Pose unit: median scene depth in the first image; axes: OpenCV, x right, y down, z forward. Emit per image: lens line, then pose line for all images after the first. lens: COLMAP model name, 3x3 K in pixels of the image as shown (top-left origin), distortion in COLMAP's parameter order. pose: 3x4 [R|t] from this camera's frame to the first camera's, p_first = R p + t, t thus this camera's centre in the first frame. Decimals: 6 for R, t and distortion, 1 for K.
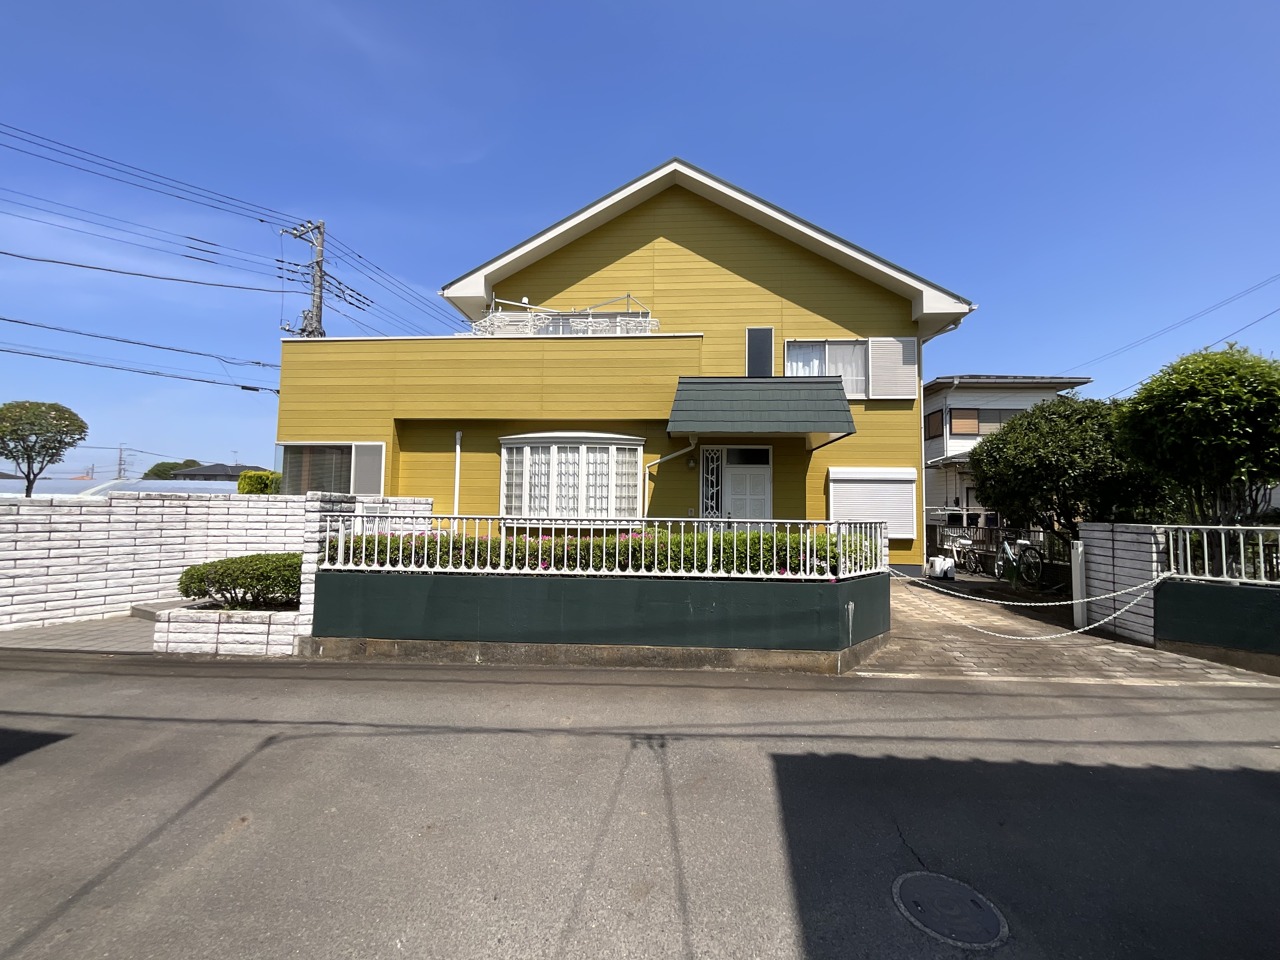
lens RADIAL K [[518.8, 0, 640.0], [0, 518.8, 480.0], [0, 0, 1]] dist [0.000508, 0.000624]
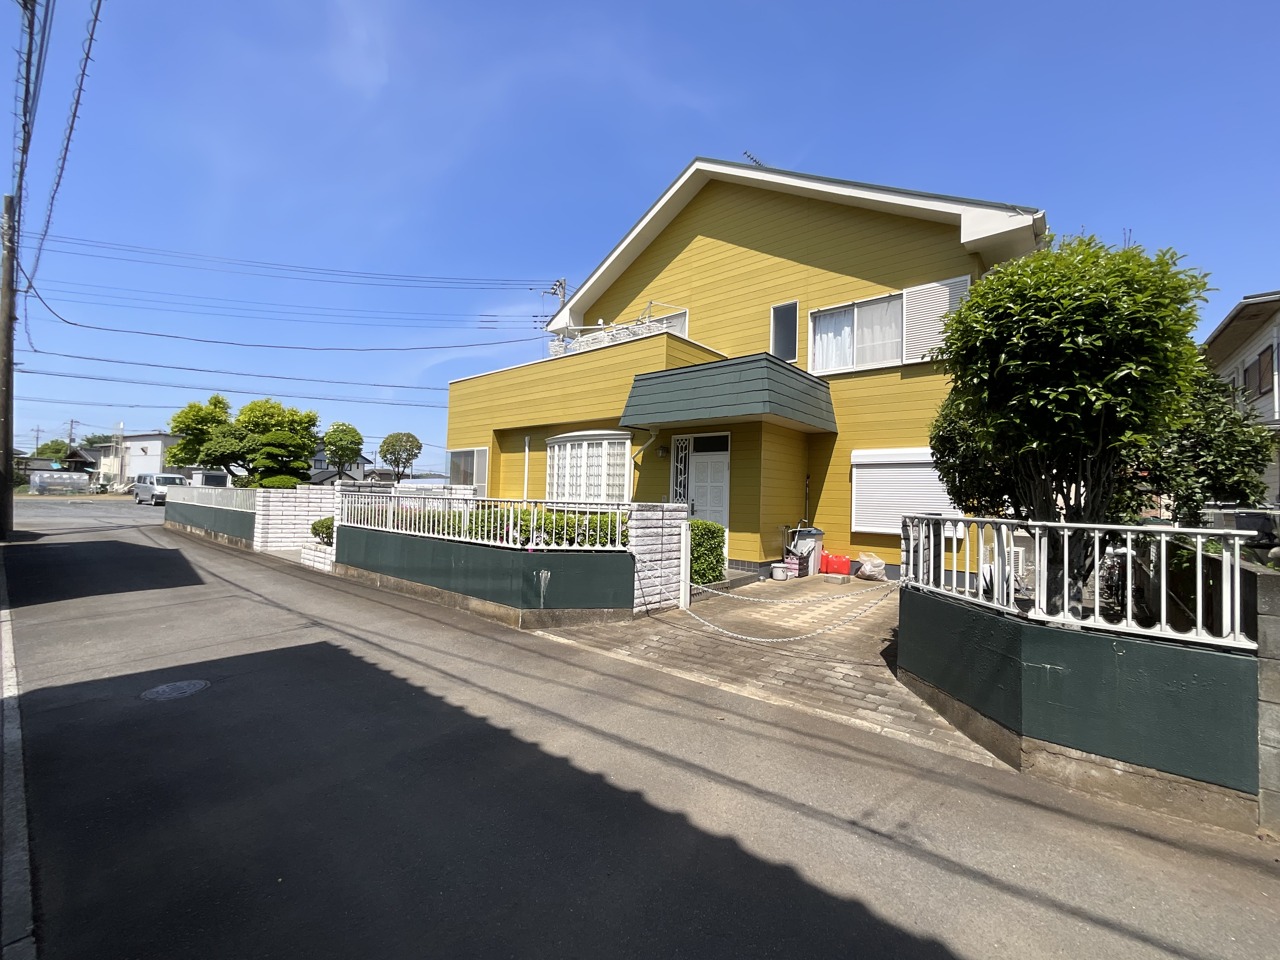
lens RADIAL K [[518.8, 0, 640.0], [0, 518.8, 480.0], [0, 0, 1]] dist [0.000508, 0.000624]
pose [[0.801889, -0.009887, -0.597391, 0.703269], [0.017713, 0.999817, 0.007229, 0.014751], [0.597210, -0.016379, 0.801918, 0.111117]]
